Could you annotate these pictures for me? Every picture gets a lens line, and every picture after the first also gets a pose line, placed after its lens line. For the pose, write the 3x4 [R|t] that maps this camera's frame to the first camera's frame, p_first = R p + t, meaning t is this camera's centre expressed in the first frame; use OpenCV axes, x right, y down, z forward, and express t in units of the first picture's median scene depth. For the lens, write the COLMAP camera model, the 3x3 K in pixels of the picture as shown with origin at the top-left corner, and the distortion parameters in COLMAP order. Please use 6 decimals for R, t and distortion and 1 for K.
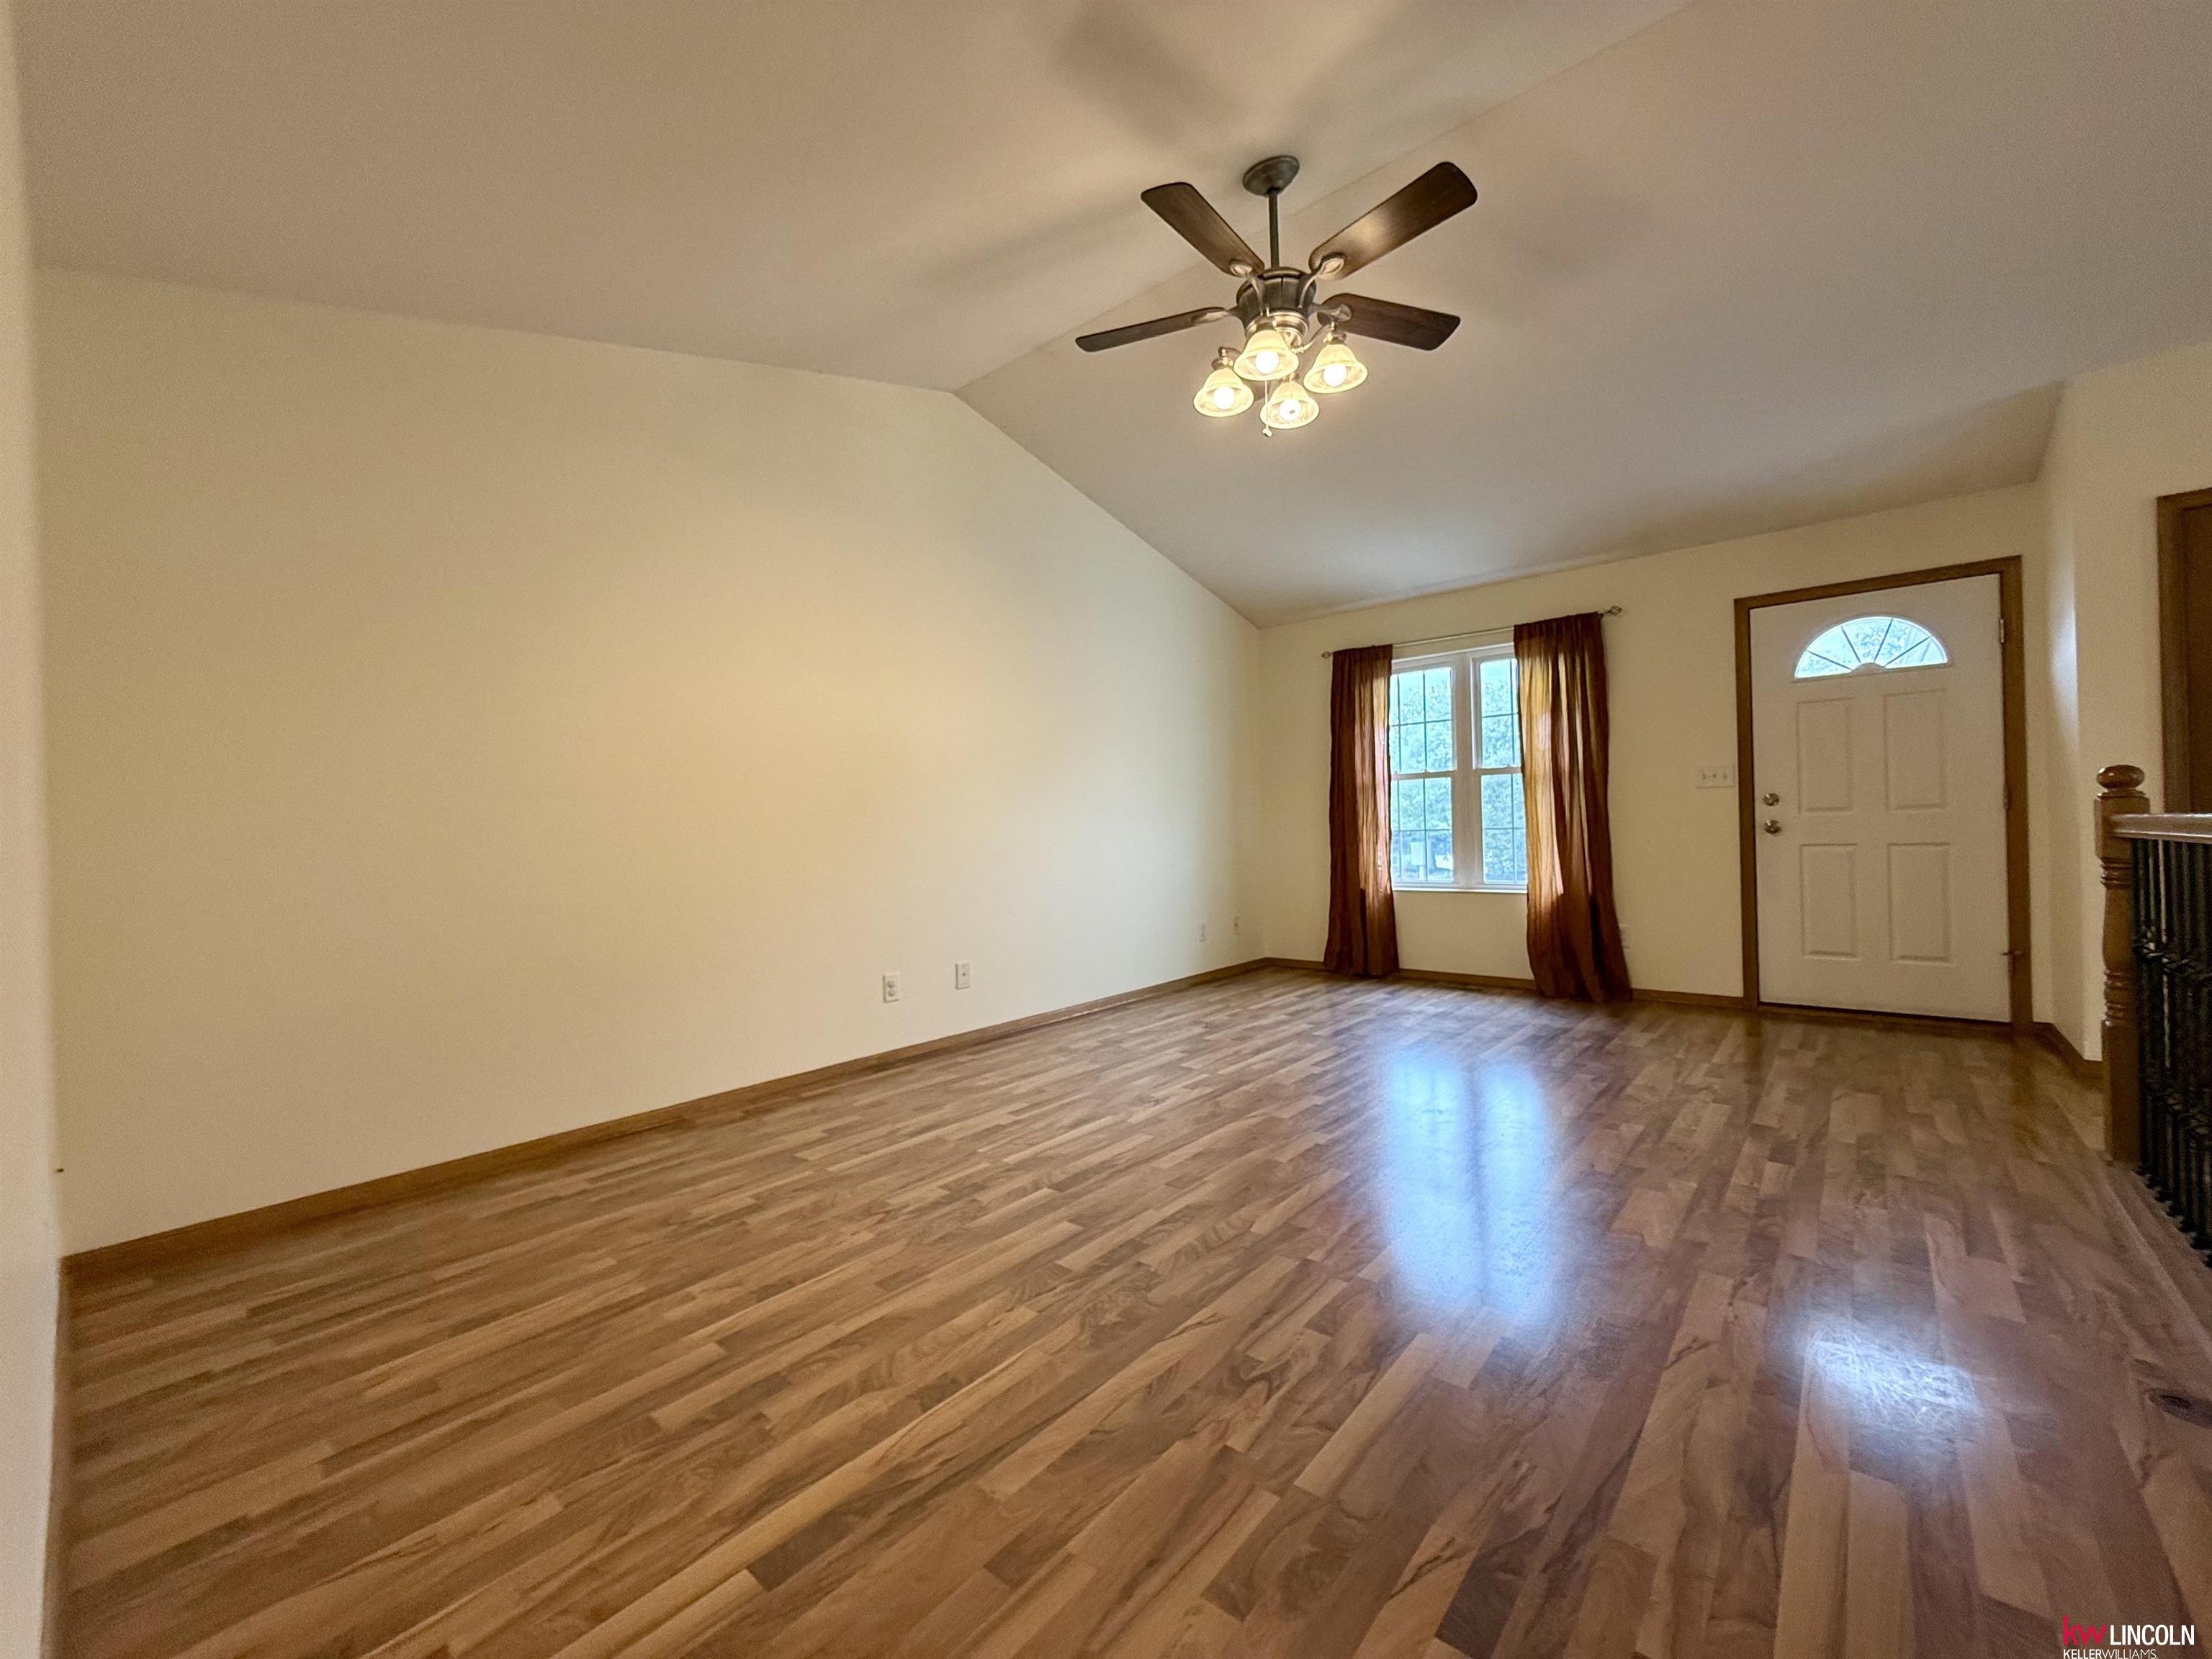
lens RADIAL K [[883.3, 0, 1112.0], [0, 883.3, 827.3], [0, 0, 1]] dist [-0.000678, 0.000067]
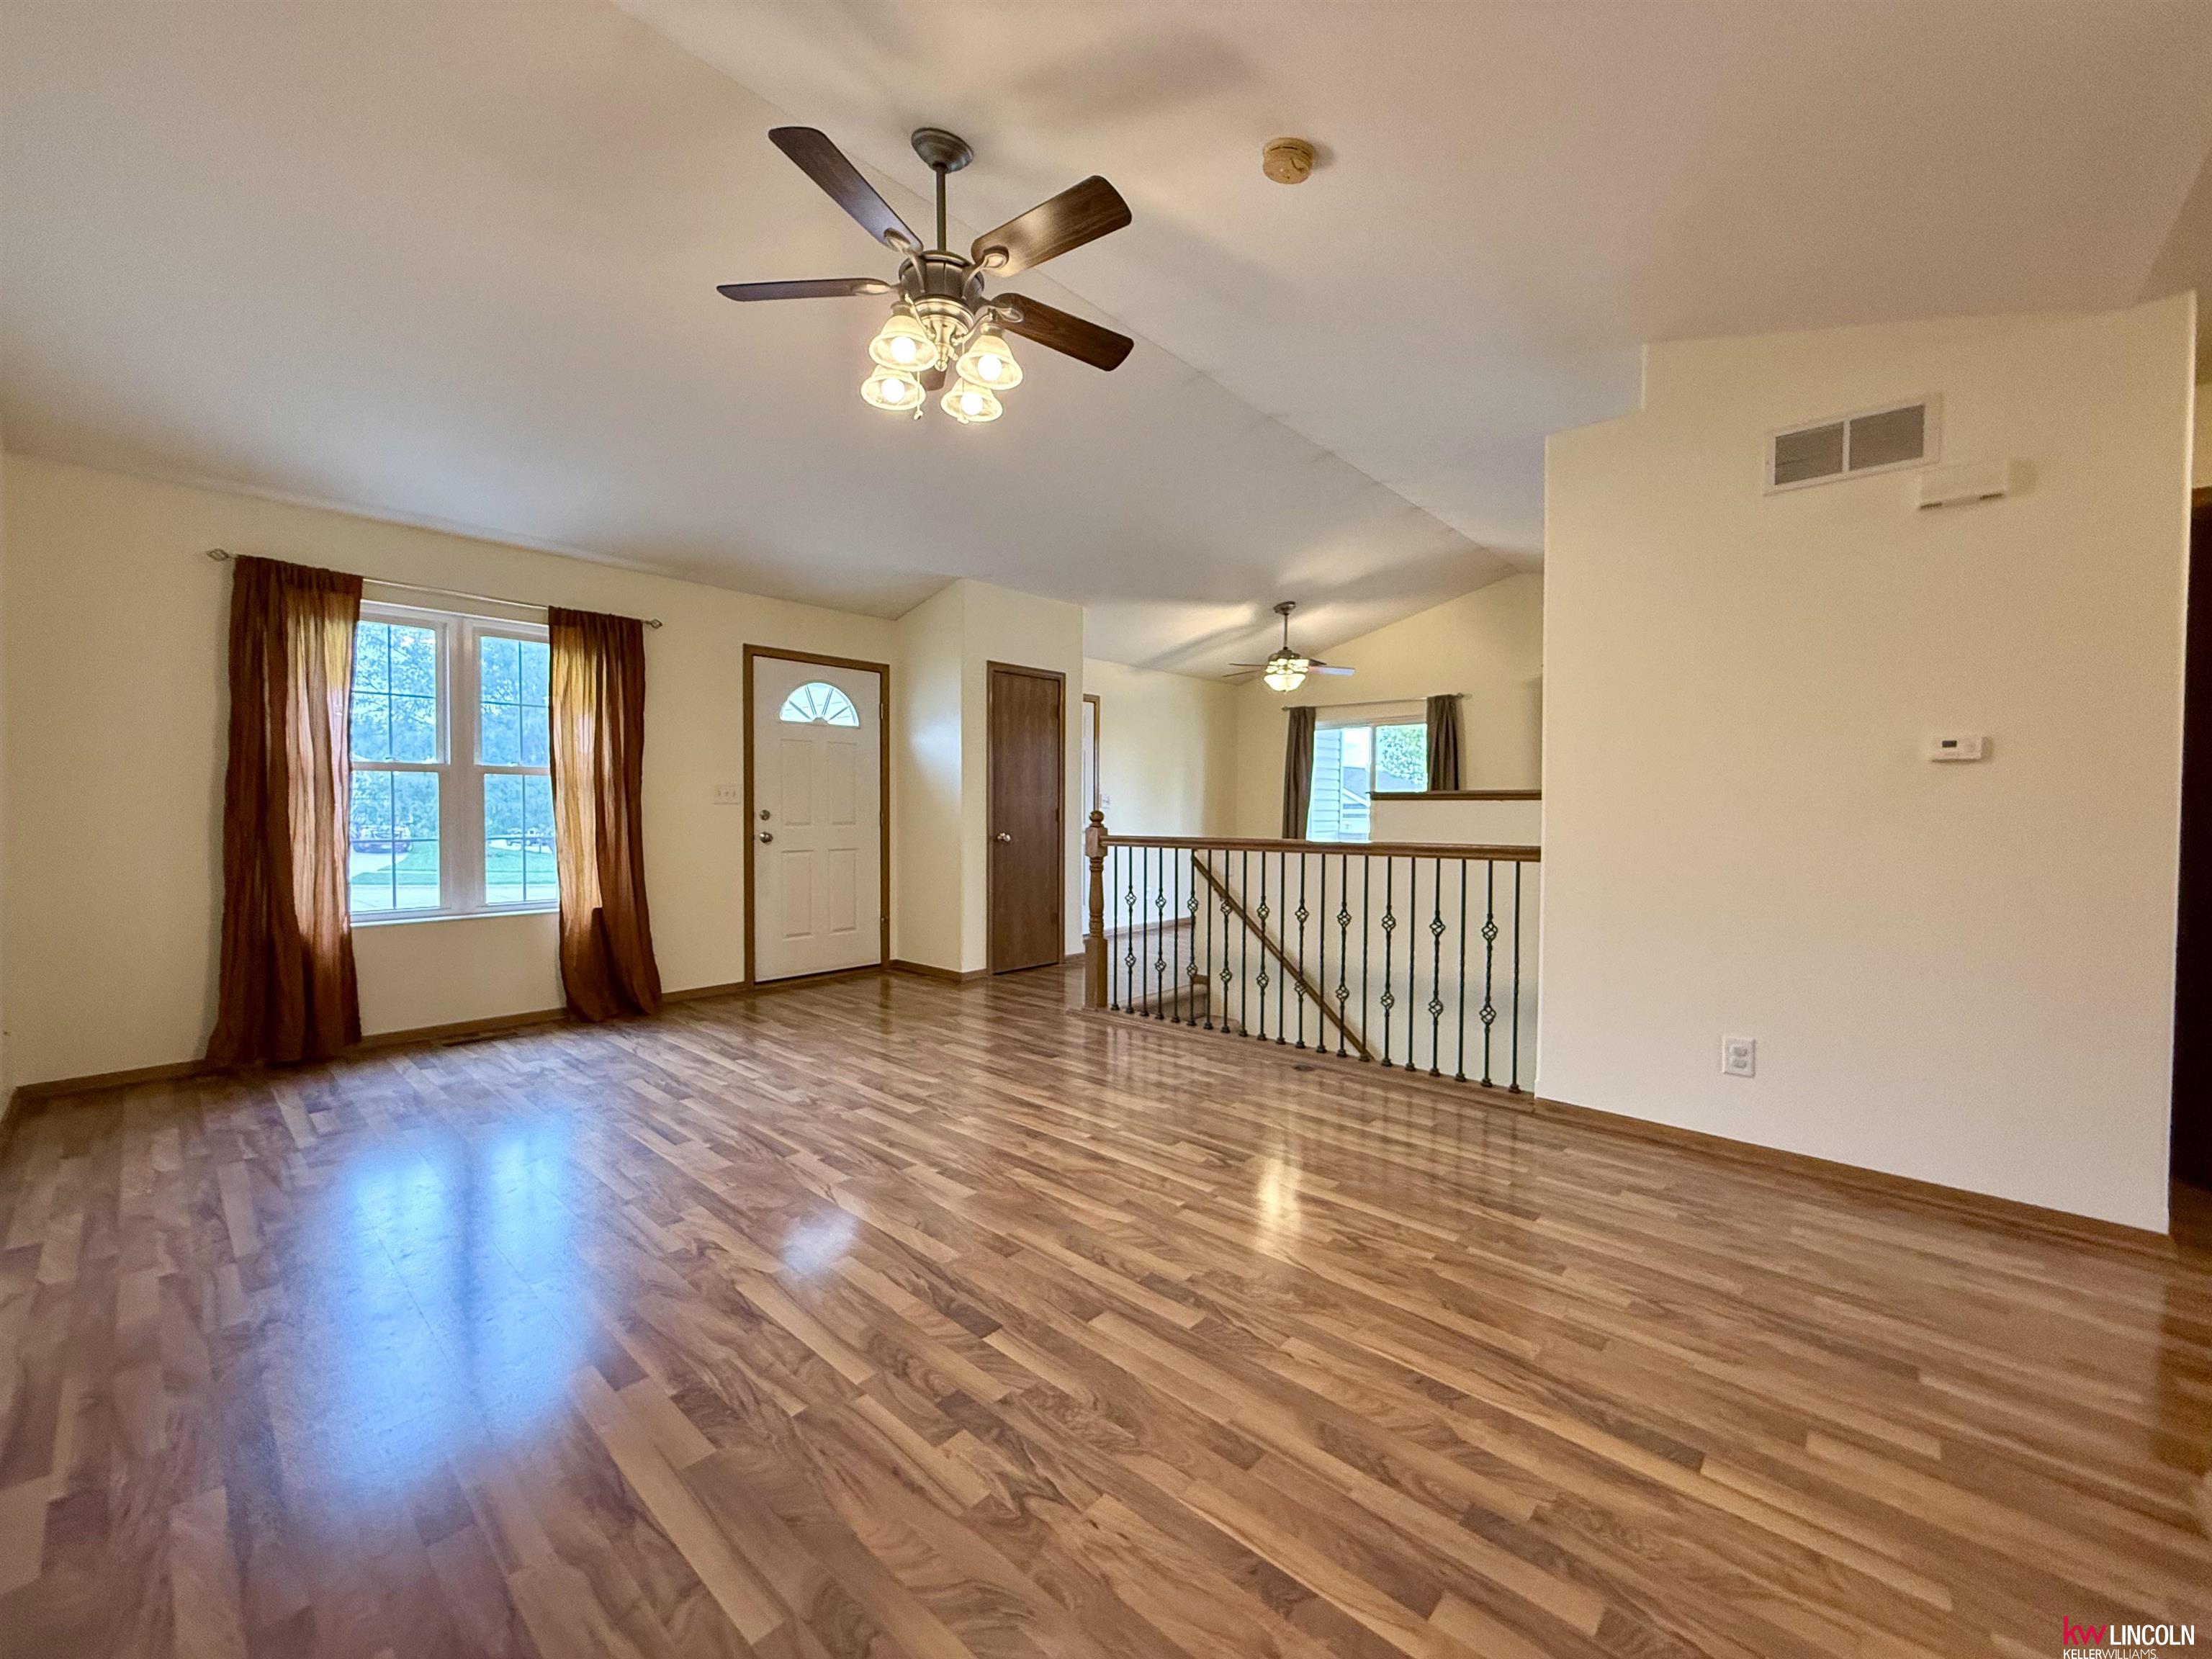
lens RADIAL K [[883.3, 0, 1103.1], [0, 883.3, 816.8], [0, 0, 1]] dist [-0.000678, 0.000067]
pose [[0.034385, 0.018050, 0.999246, -0.706397], [-0.007632, 0.999812, -0.017797, -0.017080], [-0.999380, -0.007014, 0.034516, 0.751930]]
